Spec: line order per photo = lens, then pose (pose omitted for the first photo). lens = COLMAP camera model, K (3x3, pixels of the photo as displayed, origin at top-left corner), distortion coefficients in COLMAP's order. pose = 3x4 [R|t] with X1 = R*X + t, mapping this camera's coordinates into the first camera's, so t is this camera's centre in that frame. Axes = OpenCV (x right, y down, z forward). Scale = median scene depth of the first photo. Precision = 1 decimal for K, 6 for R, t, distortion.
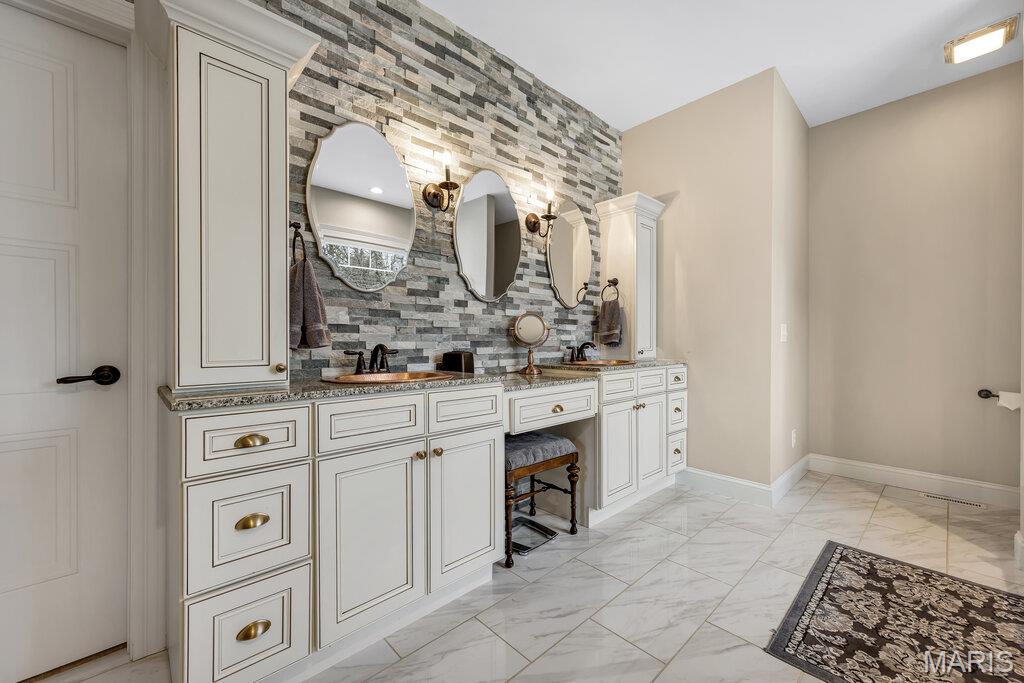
lens RADIAL K [[407.0, 0, 512.7], [0, 407.0, 344.2], [0, 0, 1]] dist [0.007061, -0.001022]
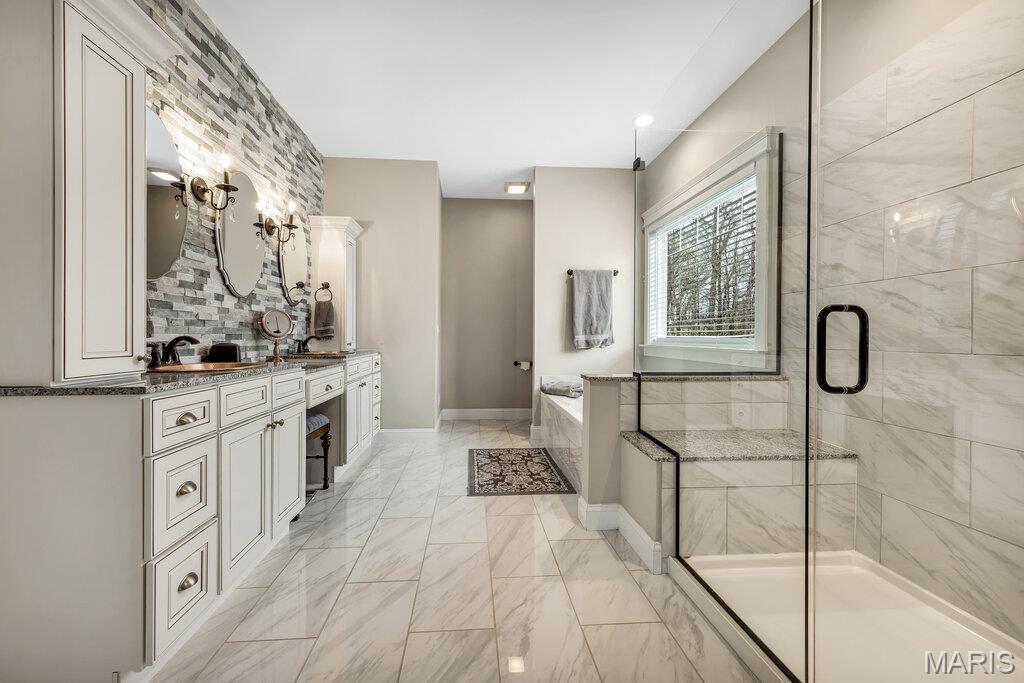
lens RADIAL K [[407.0, 0, 509.9], [0, 407.0, 340.7], [0, 0, 1]] dist [0.007061, -0.001022]
pose [[0.616085, -0.003350, 0.787672, -0.499439], [0.000611, 0.999993, 0.003776, 0.005933], [-0.787679, -0.001845, 0.616083, -0.219367]]
